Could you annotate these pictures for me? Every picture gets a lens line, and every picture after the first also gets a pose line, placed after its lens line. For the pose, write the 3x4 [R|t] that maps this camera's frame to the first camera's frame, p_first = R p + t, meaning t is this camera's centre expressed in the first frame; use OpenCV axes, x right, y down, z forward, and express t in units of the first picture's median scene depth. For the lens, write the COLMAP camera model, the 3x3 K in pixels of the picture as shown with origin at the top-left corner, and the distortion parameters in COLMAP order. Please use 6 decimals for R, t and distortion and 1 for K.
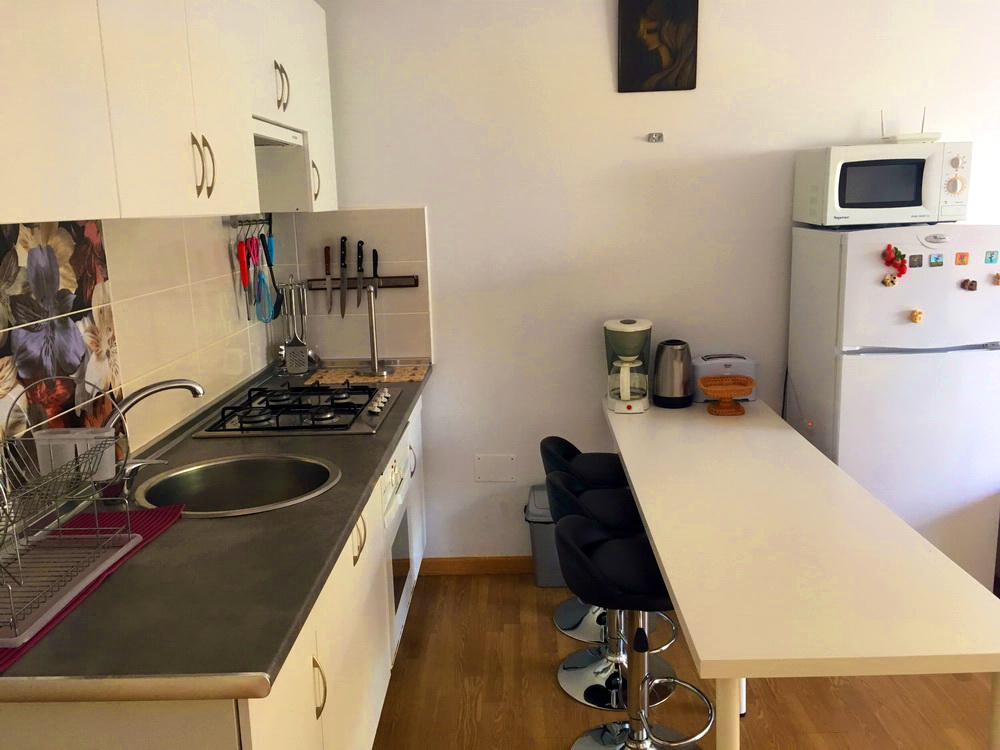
lens RADIAL K [[851.7, 0, 497.8], [0, 851.7, 374.7], [0, 0, 1]] dist [0.069974, -0.110444]
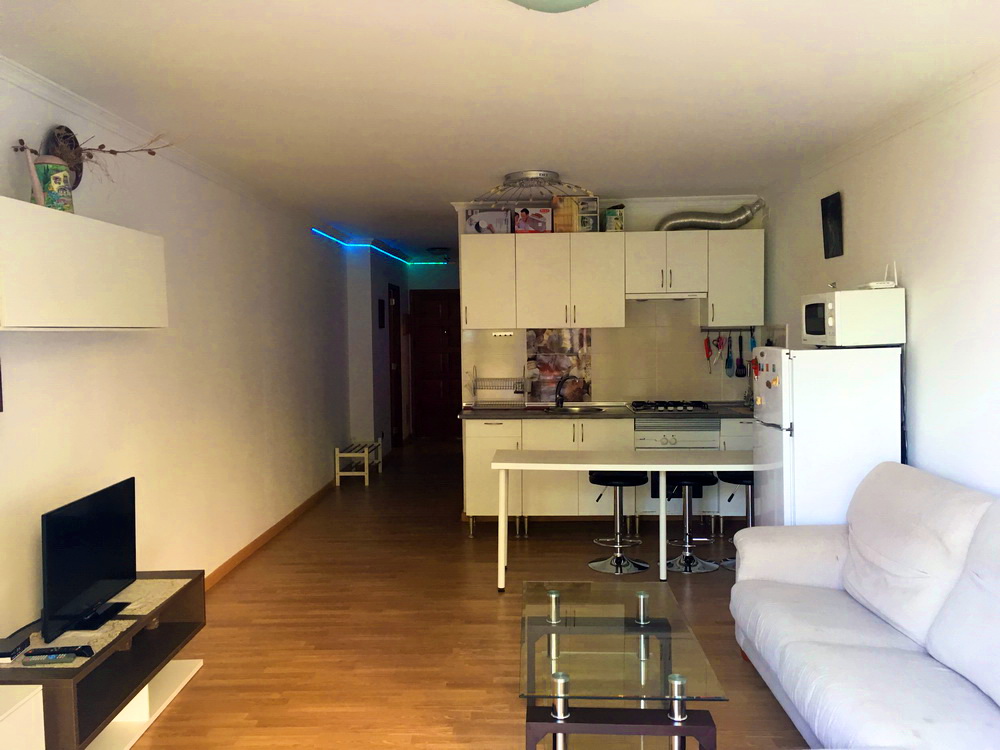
lens RADIAL K [[851.7, 0, 497.8], [0, 851.7, 374.7], [0, 0, 1]] dist [0.069974, -0.110444]
pose [[-0.010209, 0.084642, -0.996359, 2.892050], [-0.184376, 0.979167, 0.085070, -0.223570], [0.982803, 0.184573, 0.005610, 0.680842]]
